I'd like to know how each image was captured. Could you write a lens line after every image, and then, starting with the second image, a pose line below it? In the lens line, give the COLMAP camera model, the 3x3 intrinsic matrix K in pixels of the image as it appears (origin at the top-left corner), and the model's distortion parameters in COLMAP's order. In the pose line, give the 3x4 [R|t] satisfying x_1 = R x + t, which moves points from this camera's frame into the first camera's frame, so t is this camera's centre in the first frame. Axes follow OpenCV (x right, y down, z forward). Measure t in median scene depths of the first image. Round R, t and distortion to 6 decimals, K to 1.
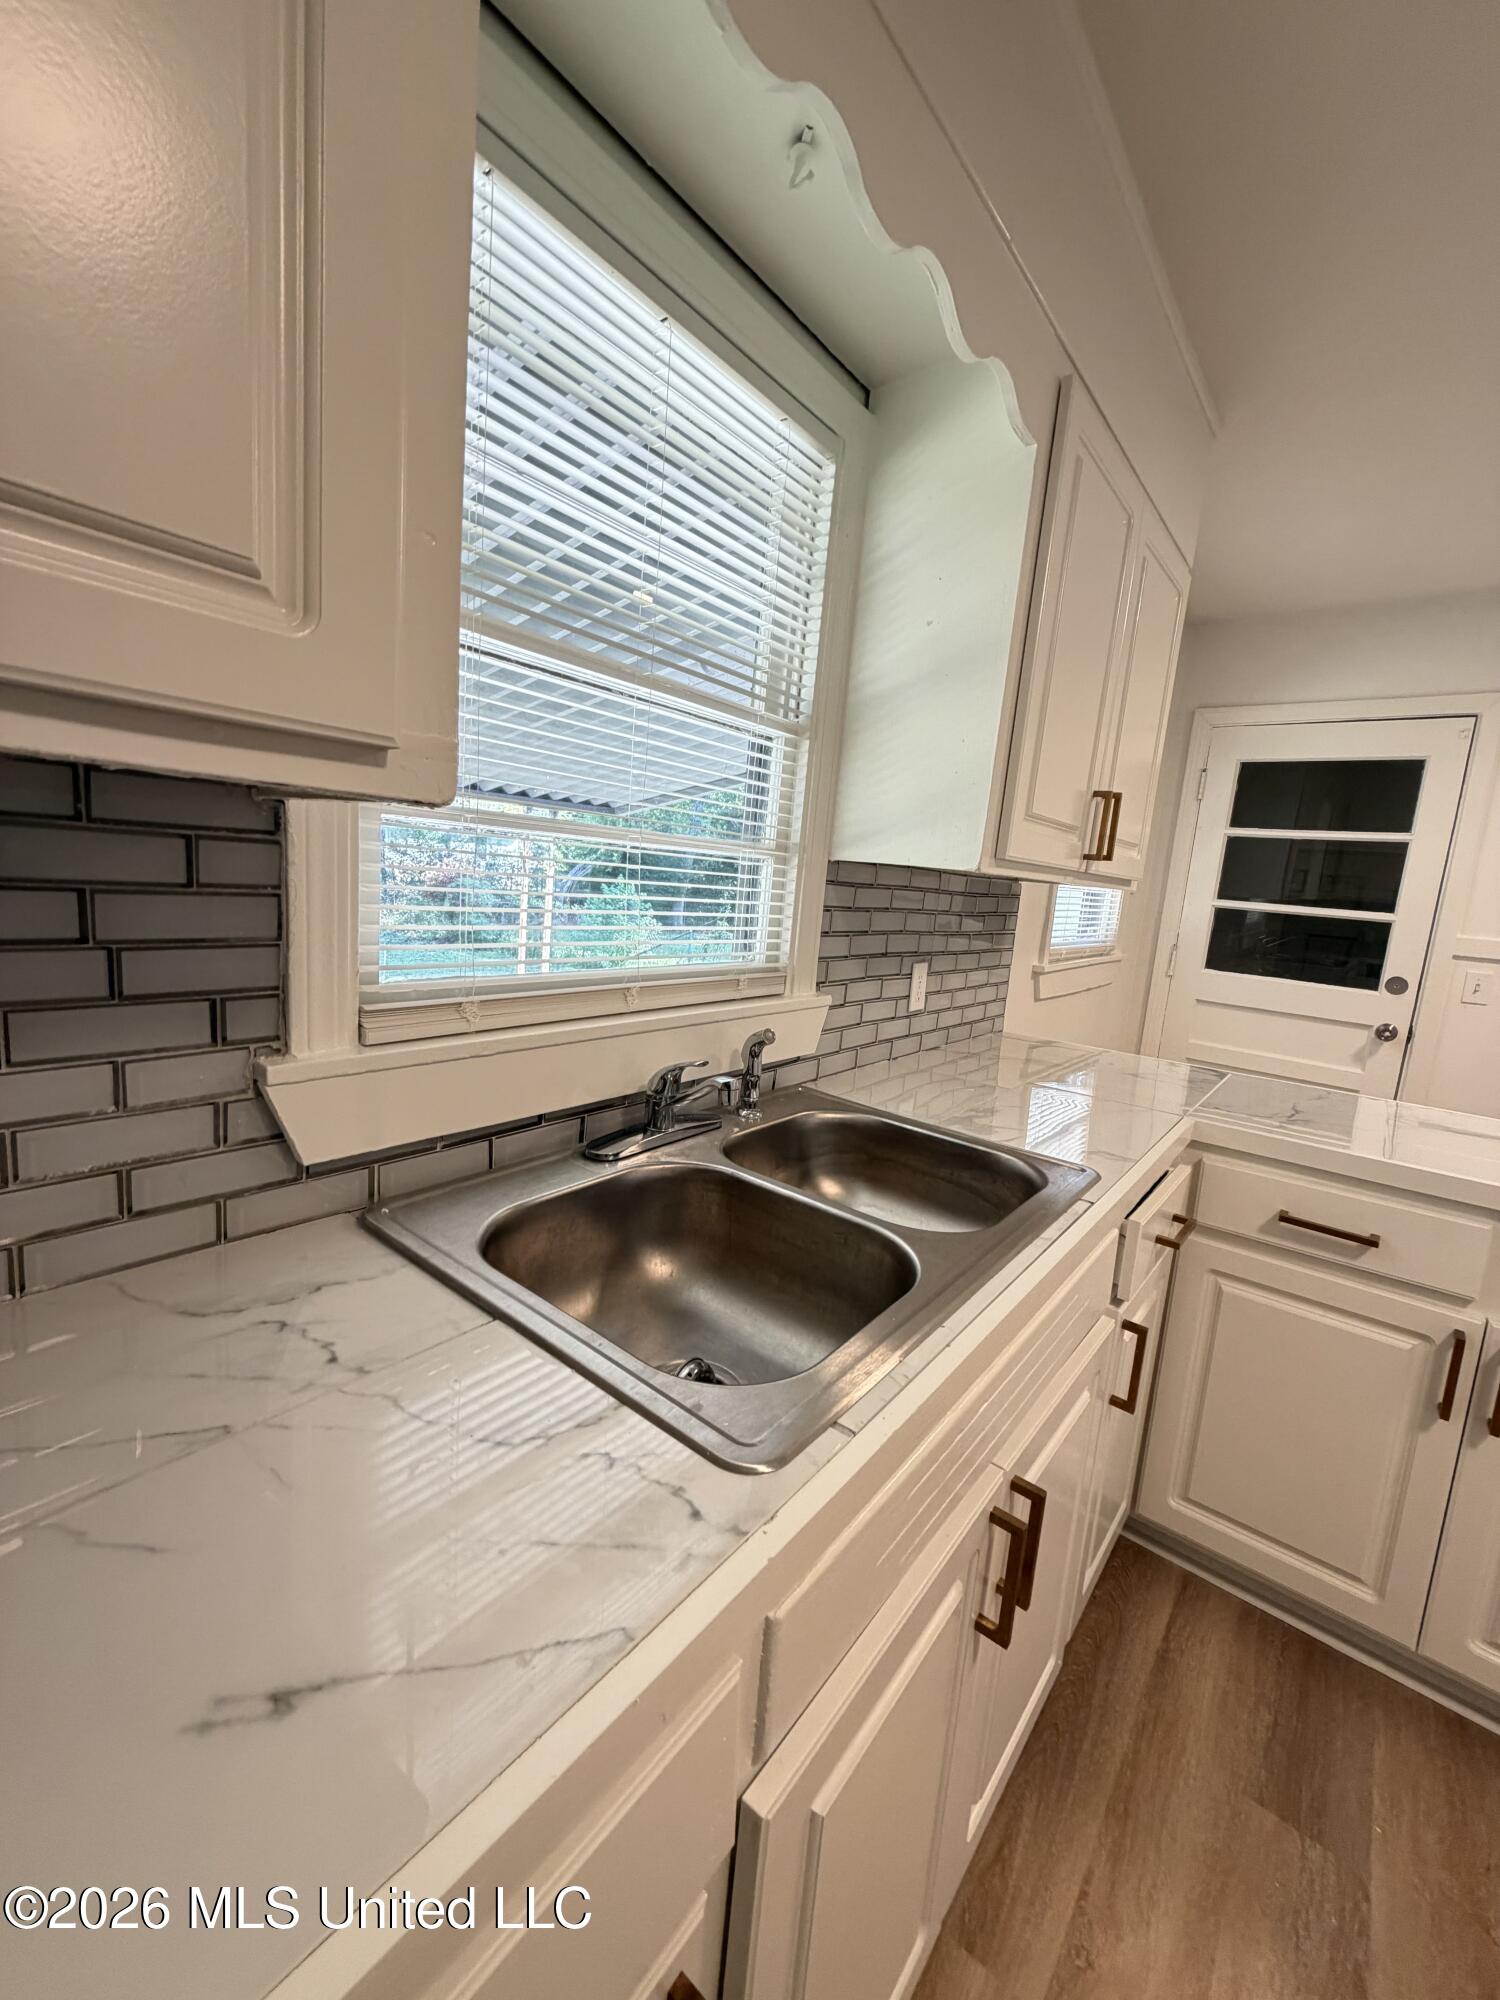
lens RADIAL K [[802.1, 0, 745.5], [0, 802.1, 991.0], [0, 0, 1]] dist [0.000667, 0.000467]
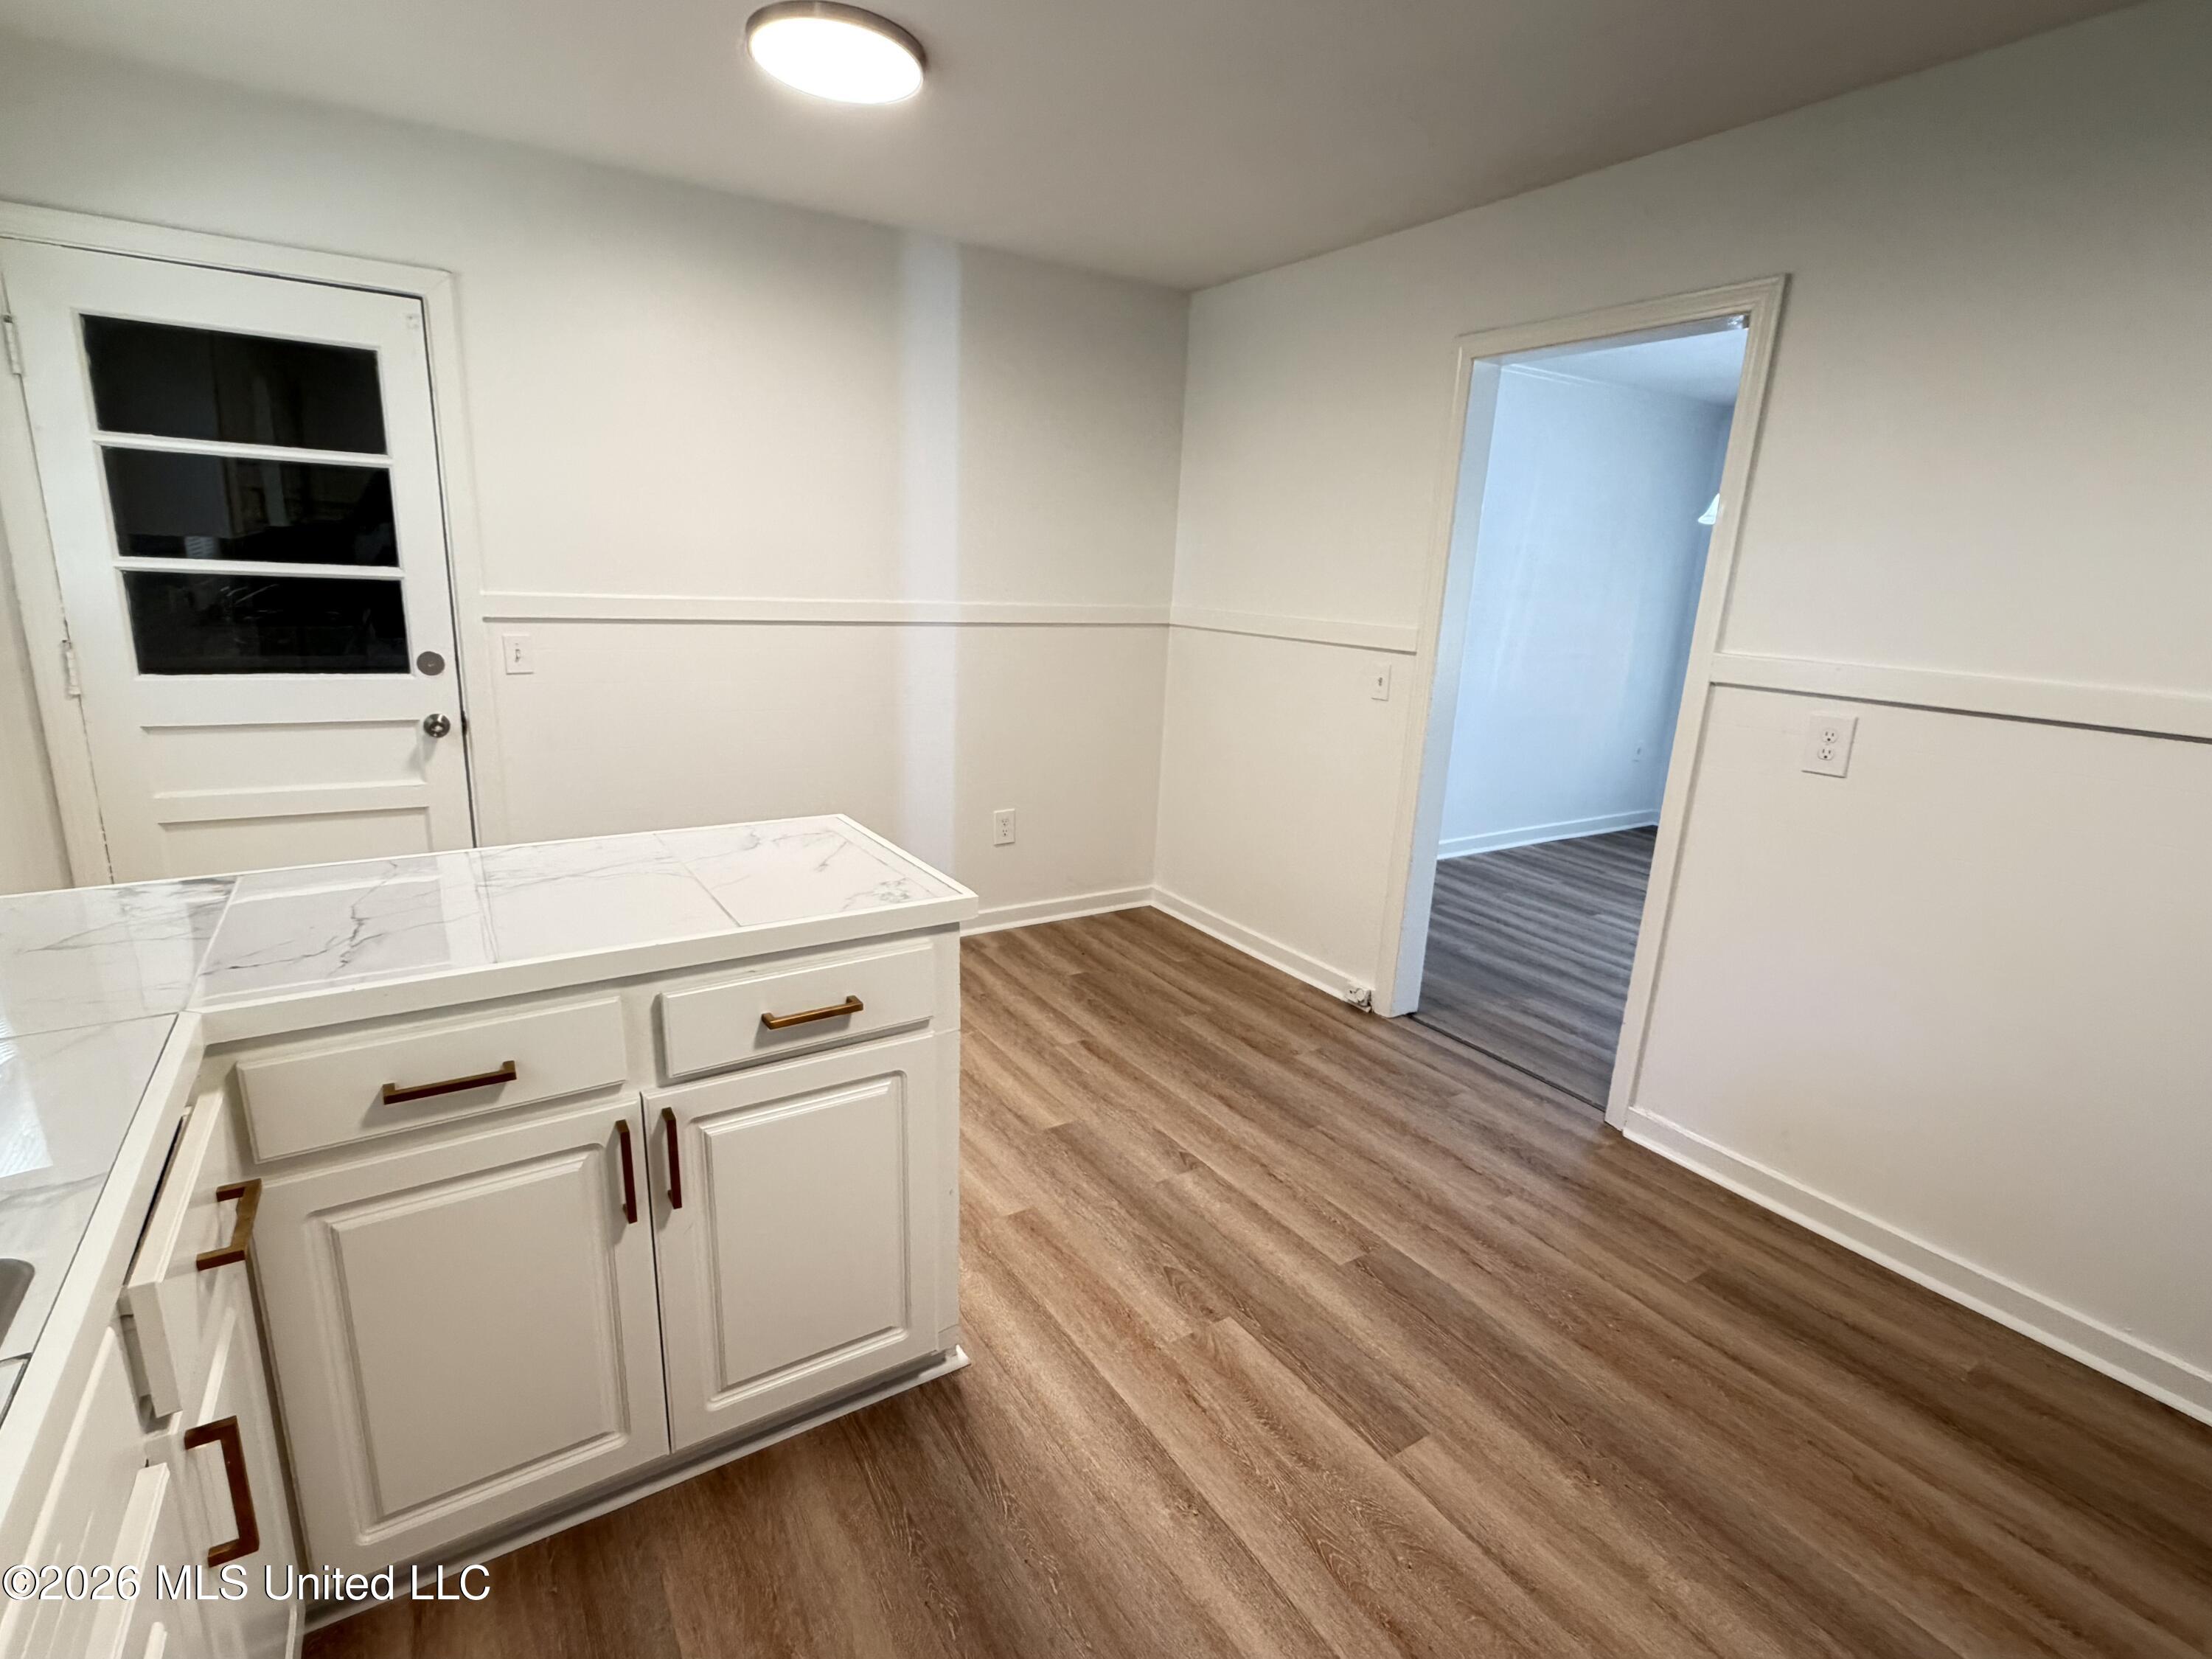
lens RADIAL K [[1061.2, 0, 1108.6], [0, 1061.2, 835.2], [0, 0, 1]] dist [-0.004689, 0.000872]
pose [[0.315171, -0.297031, 0.901355, 0.110020], [0.118367, 0.954646, 0.273204, -0.099244], [-0.941625, 0.020584, 0.336035, 0.109351]]
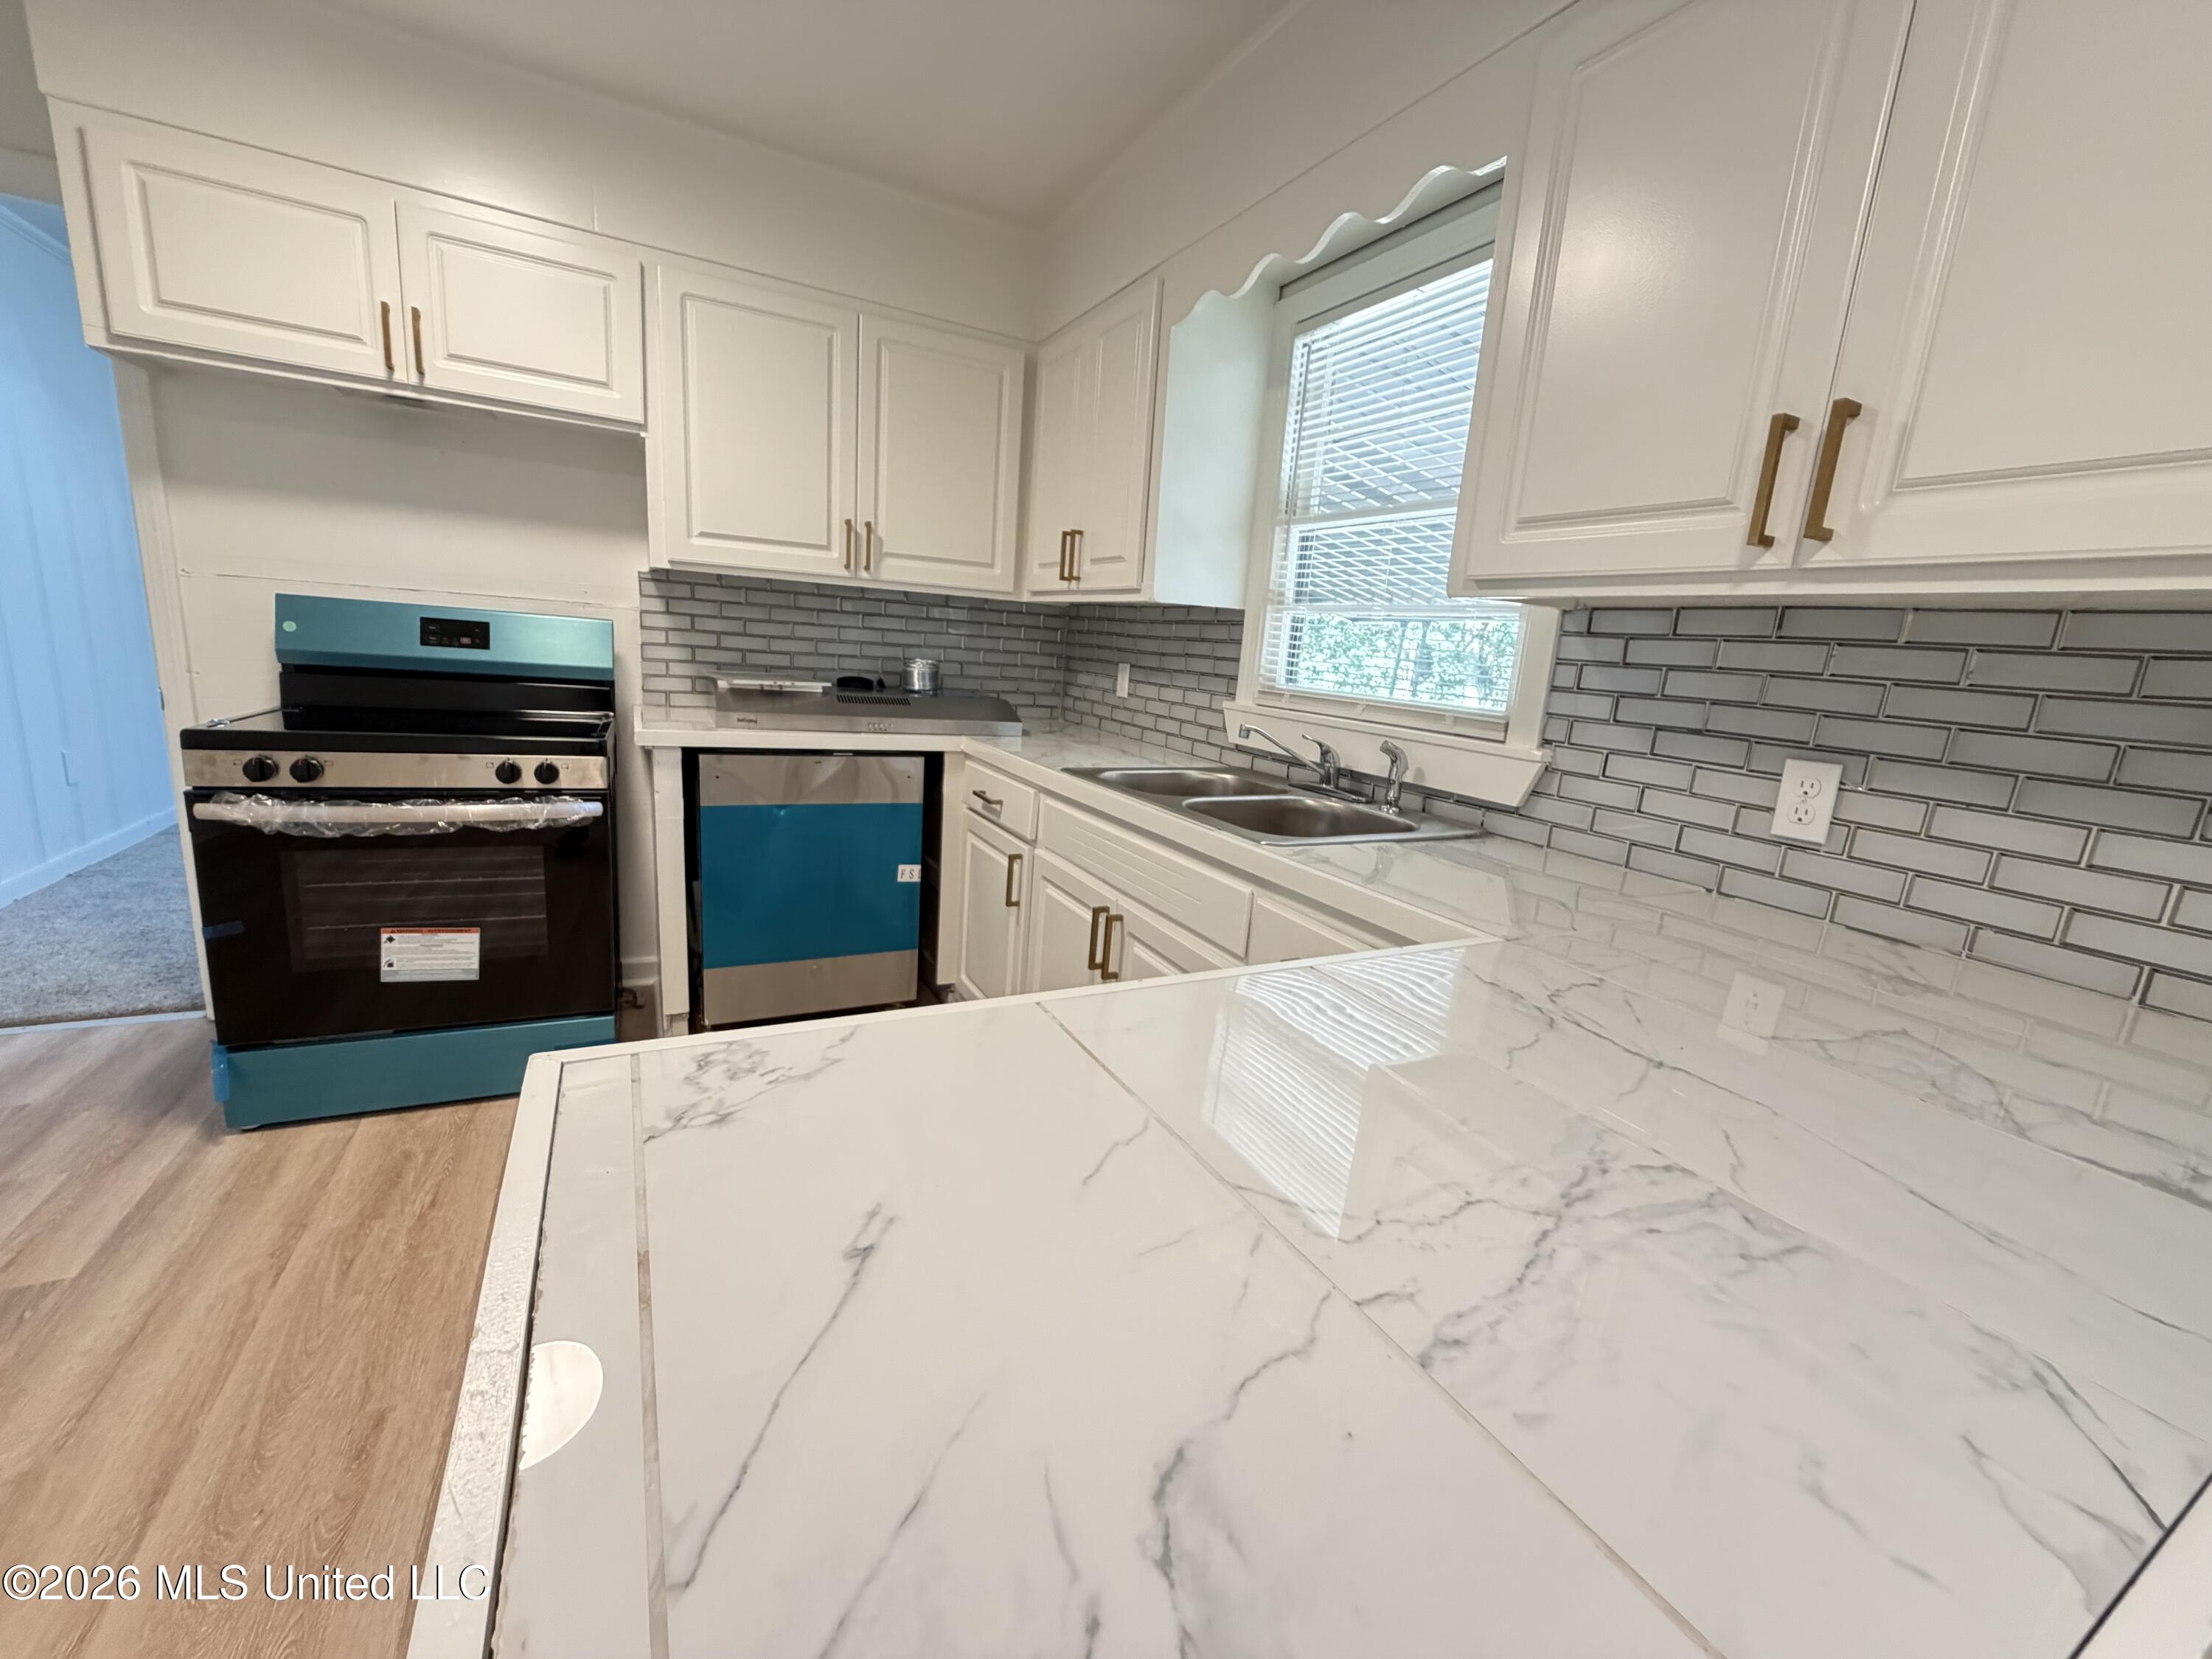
lens RADIAL K [[887.2, 0, 1095.2], [0, 887.2, 827.2], [0, 0, 1]] dist [0.000667, 0.000467]
pose [[-0.398614, 0.079078, -0.913703, 1.331149], [-0.237627, 0.953348, 0.186176, 0.021106], [0.885799, 0.291333, -0.361226, 0.968723]]
